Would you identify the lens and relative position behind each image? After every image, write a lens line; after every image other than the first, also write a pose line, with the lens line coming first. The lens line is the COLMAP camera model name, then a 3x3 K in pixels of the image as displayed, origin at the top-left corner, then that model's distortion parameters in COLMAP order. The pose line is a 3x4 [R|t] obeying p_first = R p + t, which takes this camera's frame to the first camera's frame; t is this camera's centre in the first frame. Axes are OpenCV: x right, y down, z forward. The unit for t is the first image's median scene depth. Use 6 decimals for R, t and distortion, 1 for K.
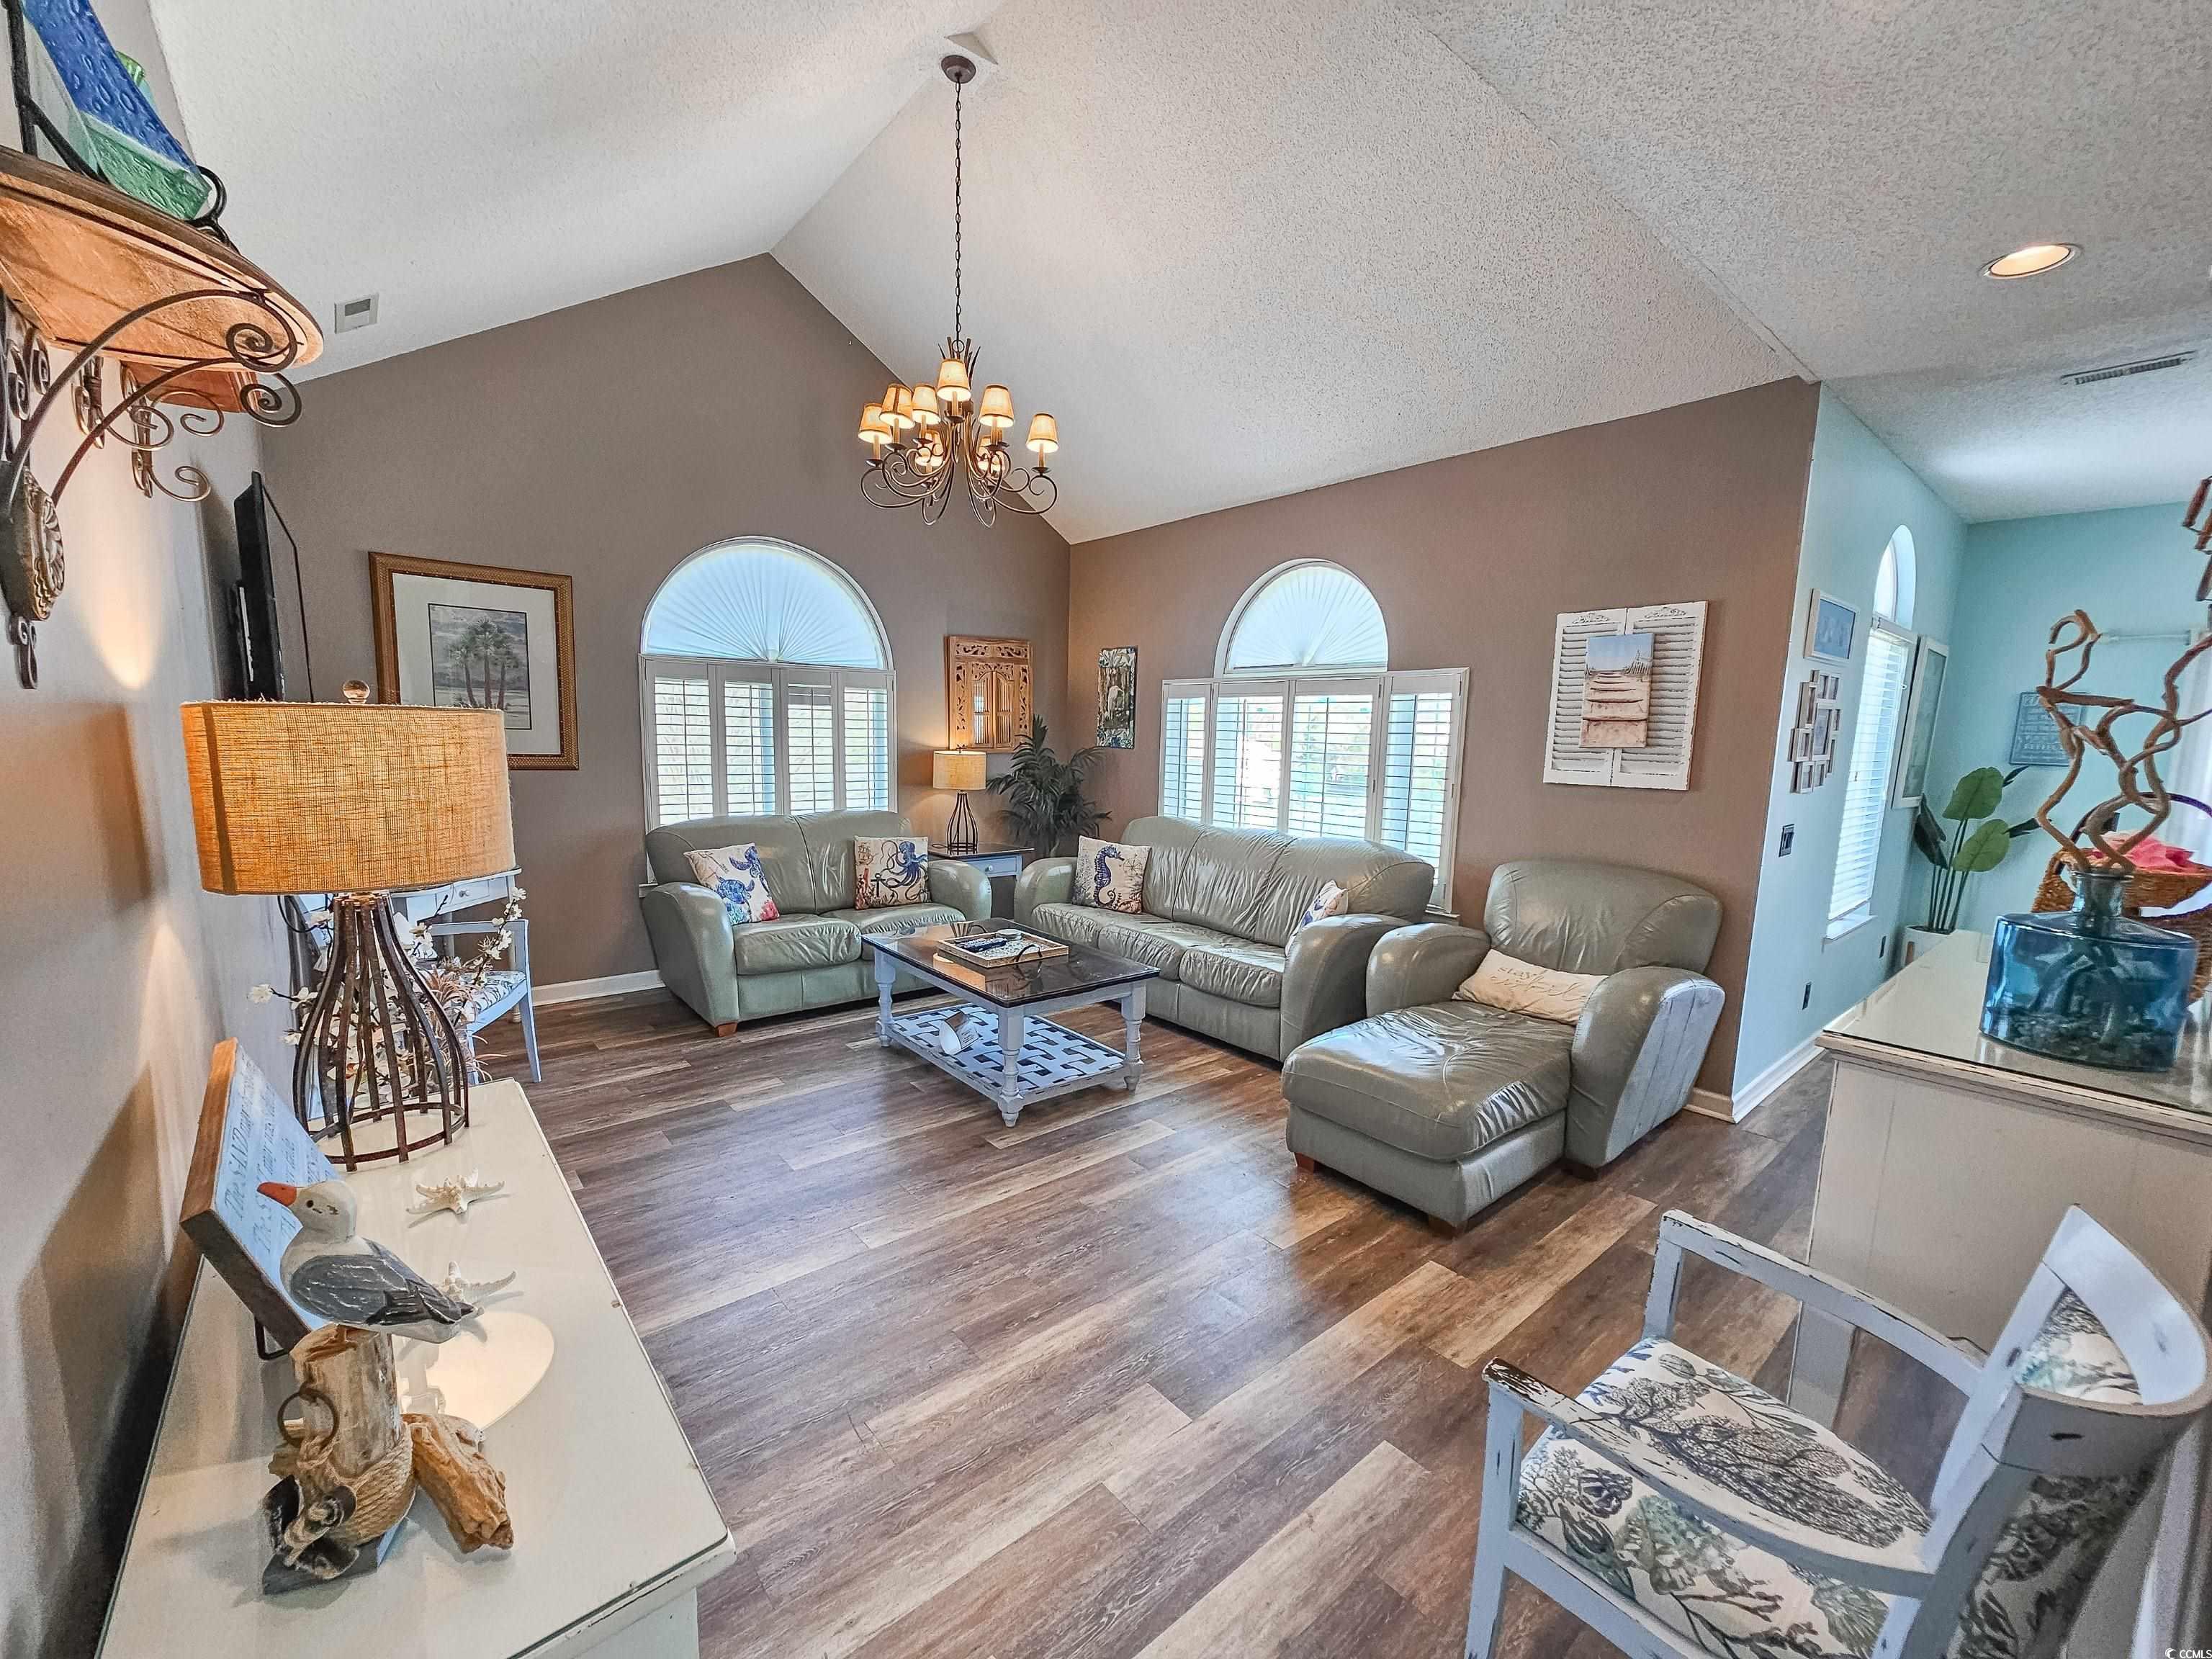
lens RADIAL K [[899.8, 0, 1108.4], [0, 899.8, 859.0], [0, 0, 1]] dist [-0.003571, 0.000055]
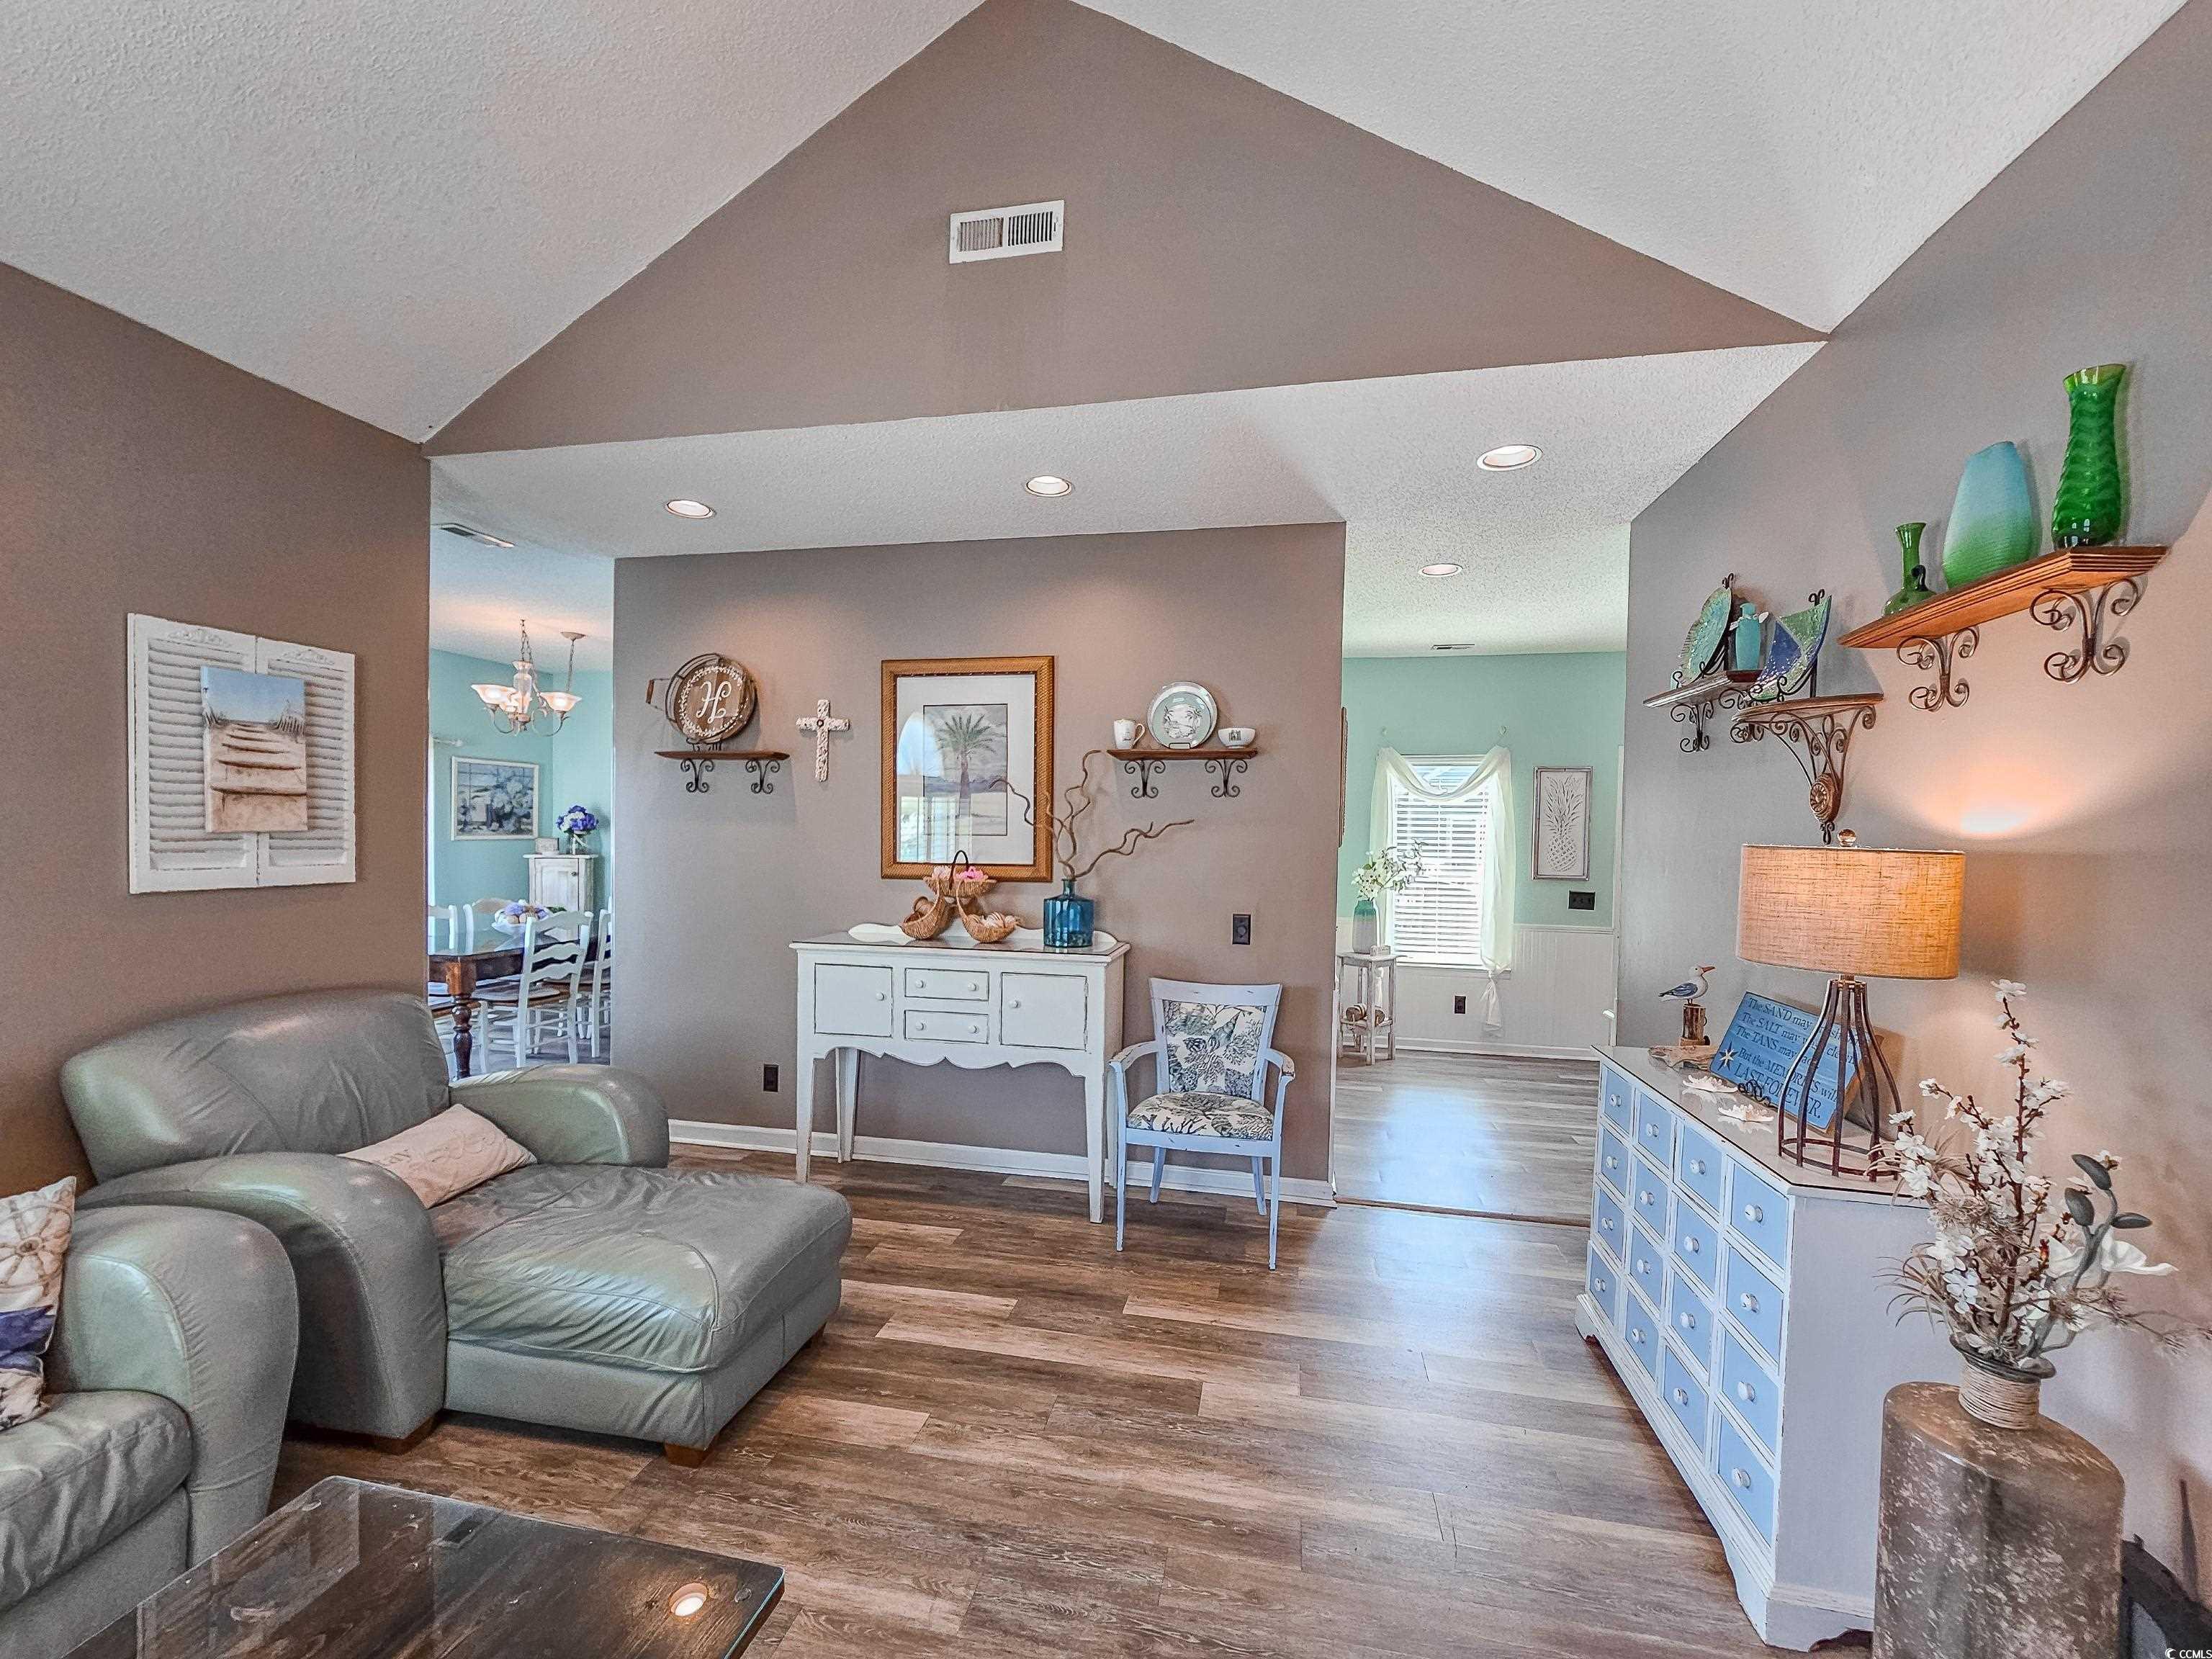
lens RADIAL K [[899.8, 0, 1118.7], [0, 899.8, 847.1], [0, 0, 1]] dist [-0.003571, 0.000055]
pose [[-0.625893, -0.047529, 0.778460, -0.289166], [0.079623, 0.989032, 0.124404, -0.104781], [-0.775834, 0.139847, -0.615243, 0.655834]]
